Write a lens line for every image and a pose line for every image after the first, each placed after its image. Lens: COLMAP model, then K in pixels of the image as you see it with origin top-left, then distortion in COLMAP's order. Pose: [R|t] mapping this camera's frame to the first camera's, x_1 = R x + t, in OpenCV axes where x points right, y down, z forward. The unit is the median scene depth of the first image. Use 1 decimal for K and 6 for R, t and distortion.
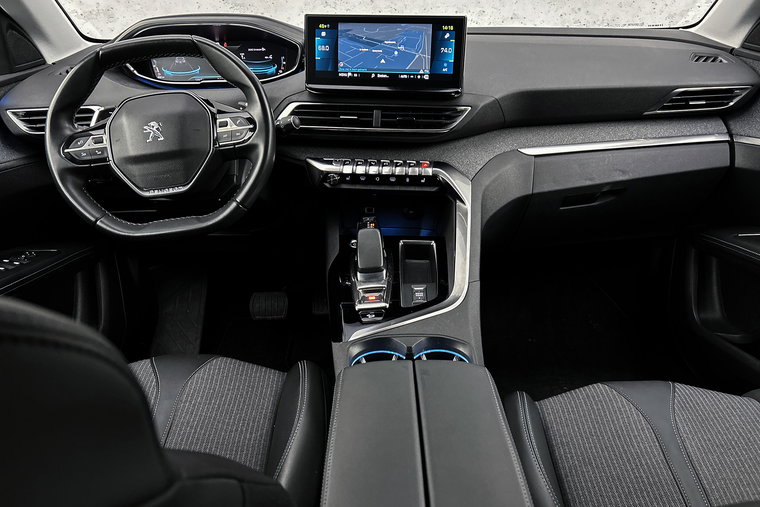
lens RADIAL K [[576.4, 0, 382.1], [0, 576.4, 266.2], [0, 0, 1]] dist [0.056309, -0.067889]
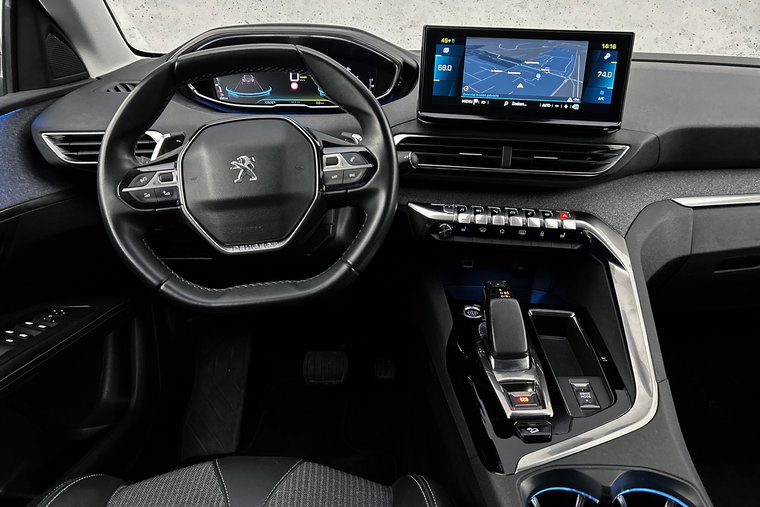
lens RADIAL K [[576.4, 0, 378.5], [0, 576.4, 259.5], [0, 0, 1]] dist [0.056309, -0.067889]
pose [[0.999552, 0.029945, 0.000079, -0.183098], [-0.029895, 0.998035, -0.055074, -0.066661], [-0.001728, 0.055047, 0.998482, 0.219797]]
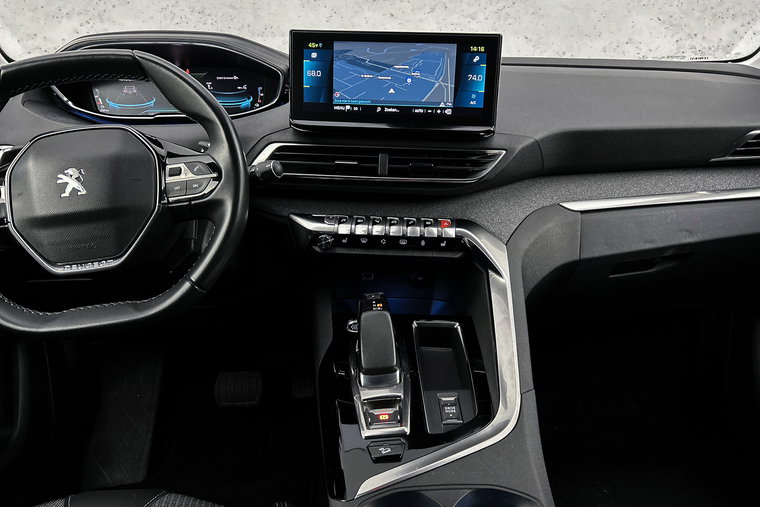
lens RADIAL K [[576.4, 0, 382.3], [0, 576.4, 265.0], [0, 0, 1]] dist [0.056309, -0.067889]
pose [[0.999086, -0.000838, 0.042741, -0.043571], [0.003792, 0.997604, -0.069085, -0.070260], [-0.042581, 0.069184, 0.996695, 0.250593]]
